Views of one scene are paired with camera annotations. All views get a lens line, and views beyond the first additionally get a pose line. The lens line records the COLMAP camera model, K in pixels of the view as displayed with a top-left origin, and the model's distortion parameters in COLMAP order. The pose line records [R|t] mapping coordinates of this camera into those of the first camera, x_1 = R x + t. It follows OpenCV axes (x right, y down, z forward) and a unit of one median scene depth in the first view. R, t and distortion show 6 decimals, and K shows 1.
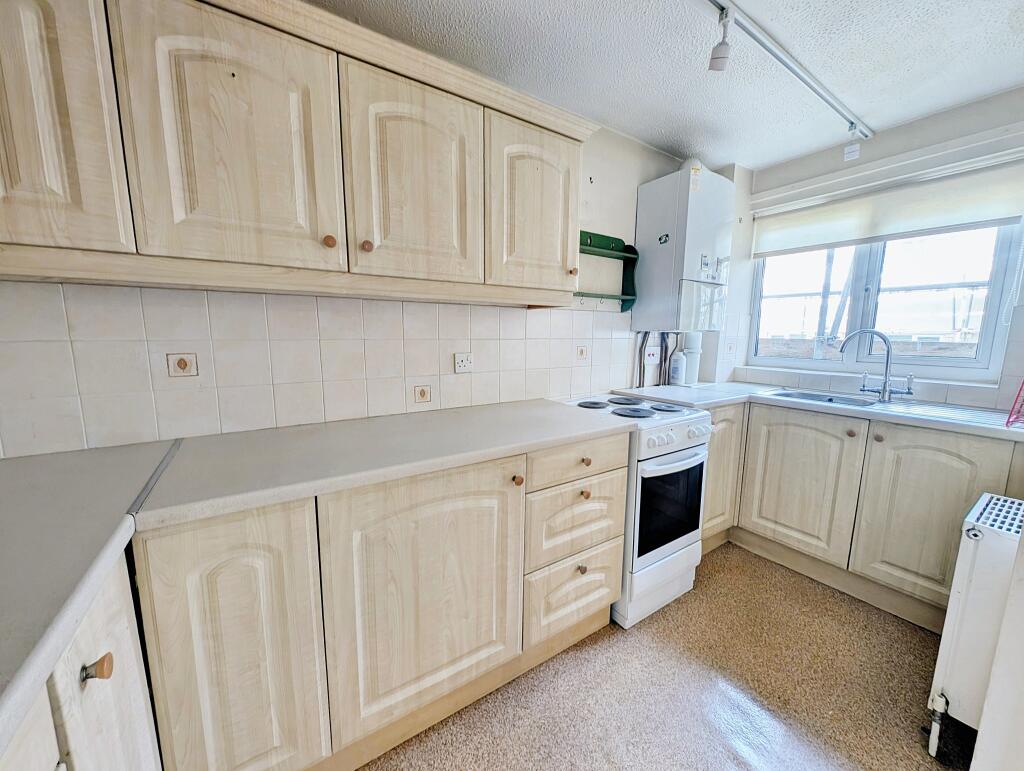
lens RADIAL K [[385.3, 0, 513.5], [0, 385.3, 387.2], [0, 0, 1]] dist [-0.001736, -0.000058]
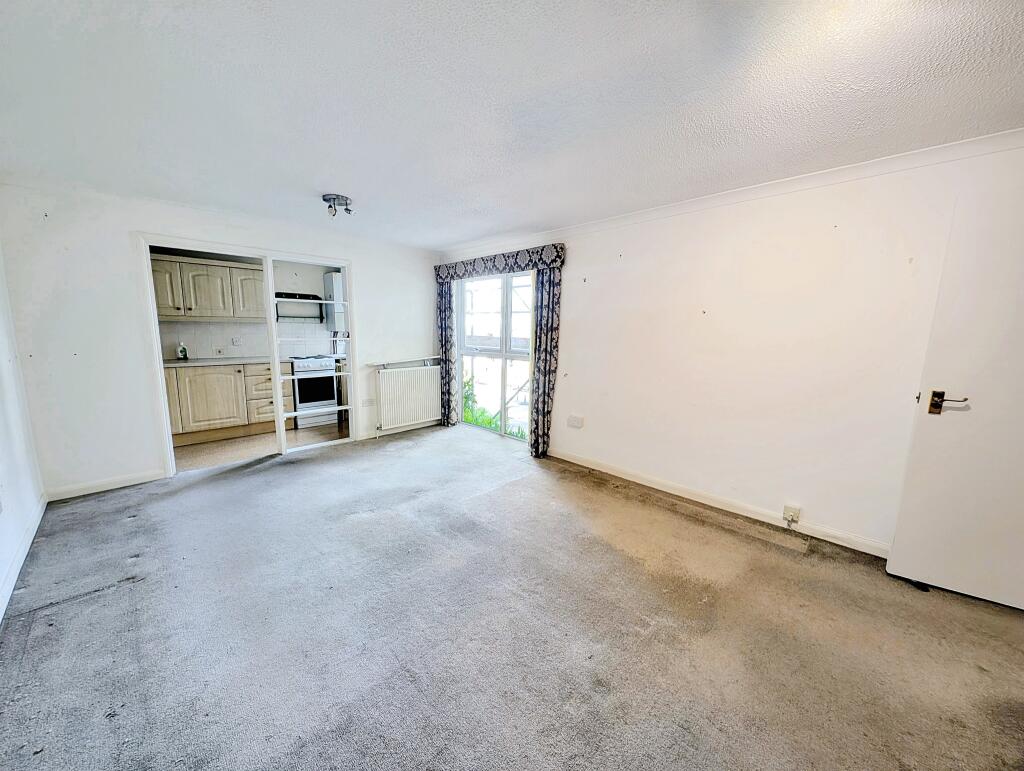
lens RADIAL K [[385.3, 0, 508.8], [0, 385.3, 386.0], [0, 0, 1]] dist [-0.001736, -0.000058]
pose [[0.980406, -0.024825, 0.195419, 1.865020], [0.024545, 0.999691, 0.003853, 0.442328], [-0.195454, 0.001020, 0.980712, -3.214264]]
